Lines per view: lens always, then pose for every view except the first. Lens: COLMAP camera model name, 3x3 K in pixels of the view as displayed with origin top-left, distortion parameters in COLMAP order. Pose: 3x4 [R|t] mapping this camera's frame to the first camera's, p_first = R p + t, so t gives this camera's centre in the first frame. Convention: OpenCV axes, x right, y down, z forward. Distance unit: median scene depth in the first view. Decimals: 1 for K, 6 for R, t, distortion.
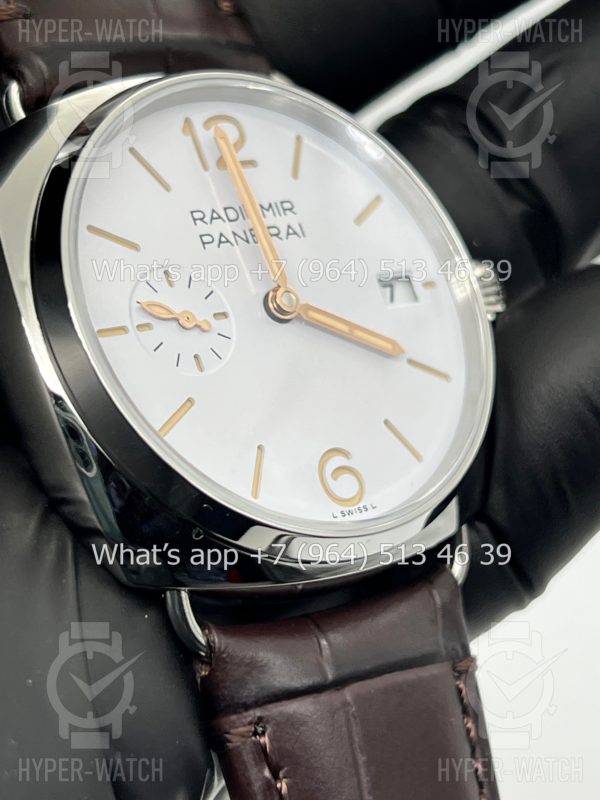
lens RADIAL K [[1860.8, 0, 300.5], [0, 1860.8, 396.0], [0, 0, 1]] dist [0.138871, 0.000000]
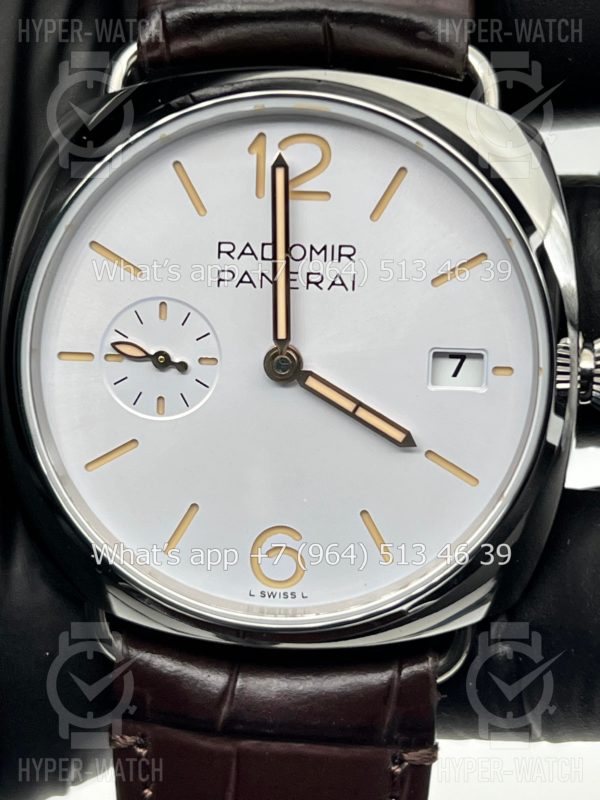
lens RADIAL K [[1860.8, 0, 296.6], [0, 1860.8, 401.0], [0, 0, 1]] dist [0.138871, 0.000000]
pose [[0.728674, 0.398571, -0.556933, 0.526652], [-0.147952, 0.885617, 0.440219, -0.448081], [0.668688, -0.238376, 0.704296, 0.339340]]
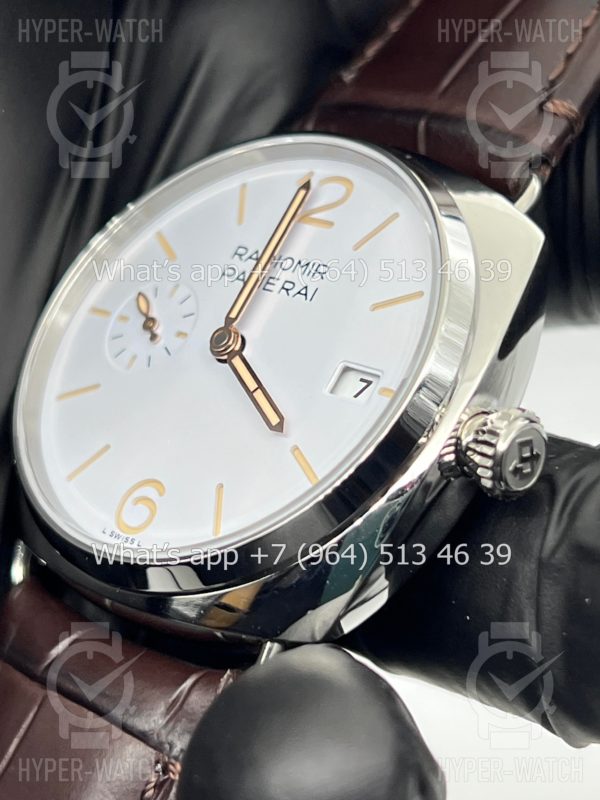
lens RADIAL K [[1860.8, 0, 304.2], [0, 1860.8, 396.4], [0, 0, 1]] dist [0.138871, 0.000000]
pose [[0.155270, 0.180016, -0.971332, 0.974674], [-0.365505, 0.923948, 0.112807, -0.151947], [0.917767, 0.337511, 0.209259, 0.839709]]
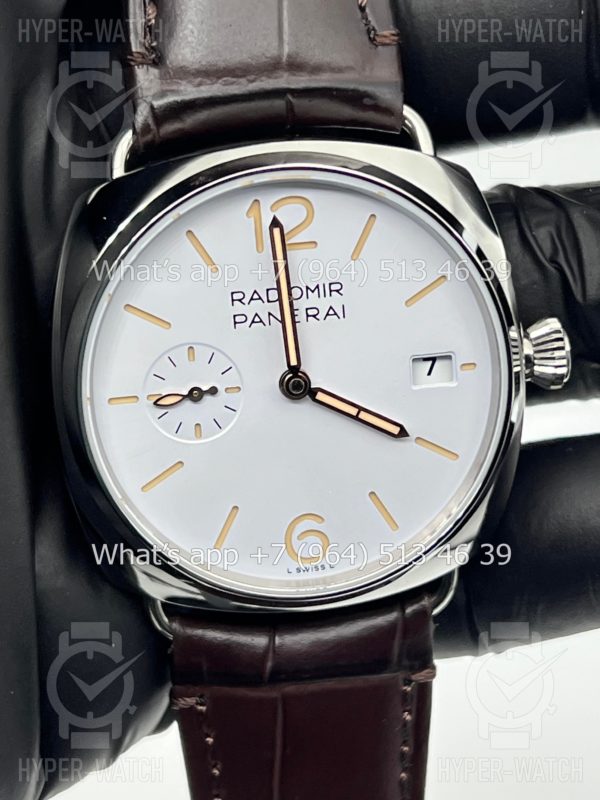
lens RADIAL K [[1860.8, 0, 302.2], [0, 1860.8, 404.9], [0, 0, 1]] dist [0.138871, 0.000000]
pose [[0.865998, 0.328718, -0.376818, 0.432957], [-0.120247, 0.868348, 0.481157, -0.594446], [0.485374, -0.371370, 0.791515, 0.085552]]
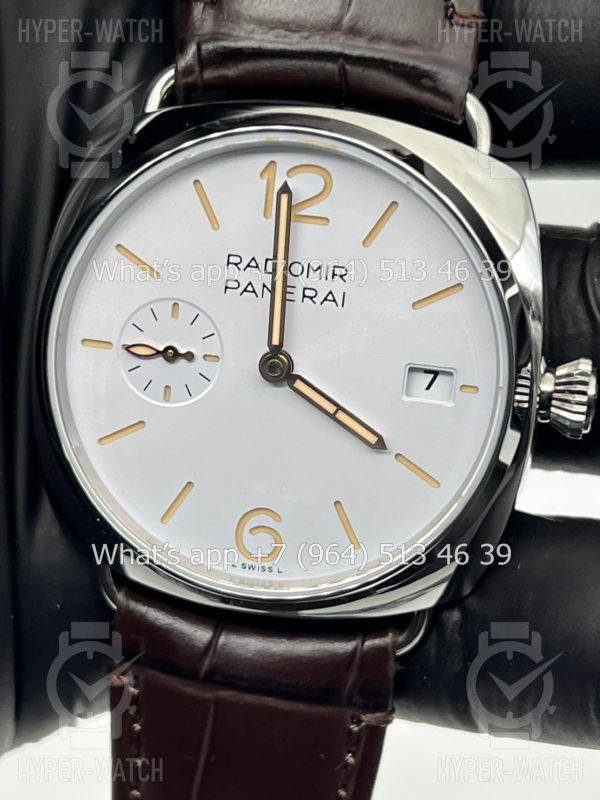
lens RADIAL K [[1860.8, 0, 301.8], [0, 1860.8, 408.7], [0, 0, 1]] dist [0.138871, 0.000000]
pose [[0.651871, 0.482114, -0.585346, 0.634321], [-0.186667, 0.850153, 0.492337, -0.555515], [0.734996, -0.211675, 0.644185, 0.322249]]
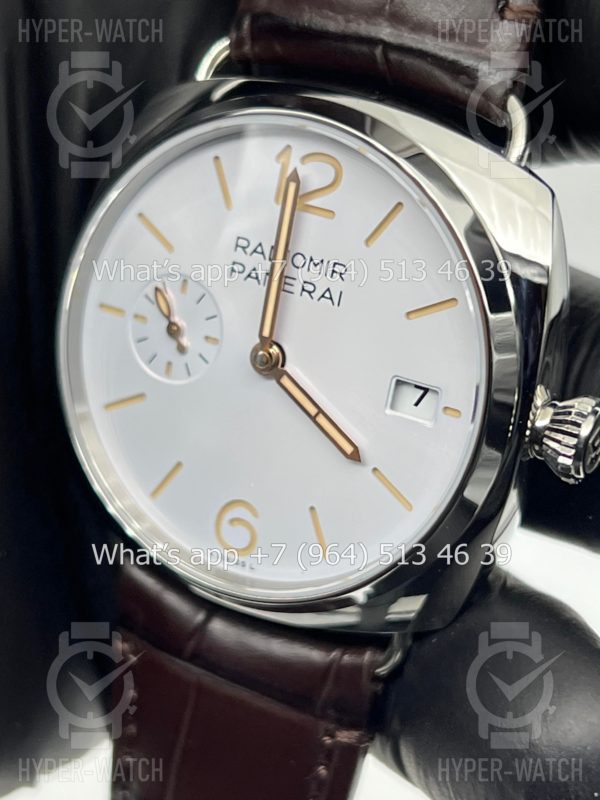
lens RADIAL K [[1860.8, 0, 299.2], [0, 1860.8, 399.6], [0, 0, 1]] dist [0.138871, 0.000000]
pose [[0.368028, 0.580495, -0.726348, 0.753860], [-0.141668, 0.807062, 0.573220, -0.620797], [0.918959, -0.108061, 0.379259, 0.626997]]
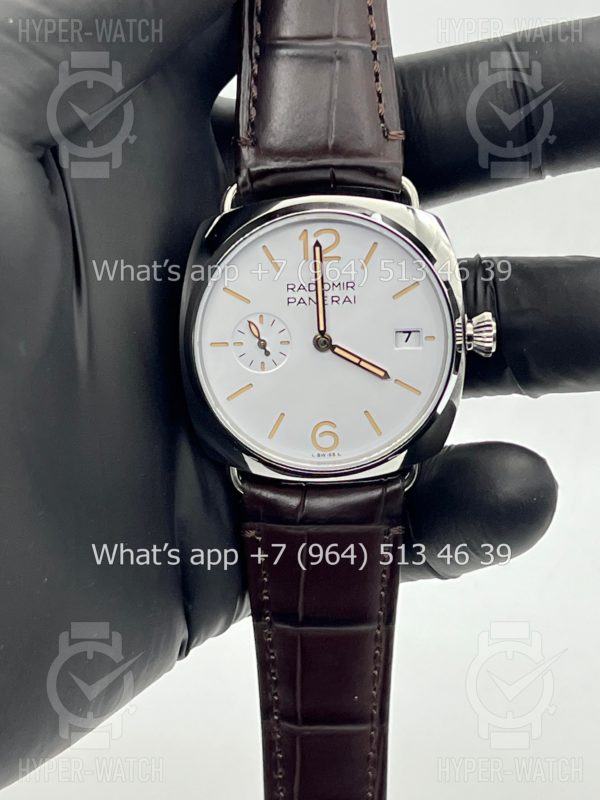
lens RADIAL K [[1860.8, 0, 272.3], [0, 1860.8, 395.5], [0, 0, 1]] dist [0.138871, 0.000000]
pose [[0.786729, 0.378902, -0.487330, 0.903759], [-0.117459, 0.866918, 0.484413, -0.923359], [0.606020, -0.323861, 0.726535, -0.438821]]
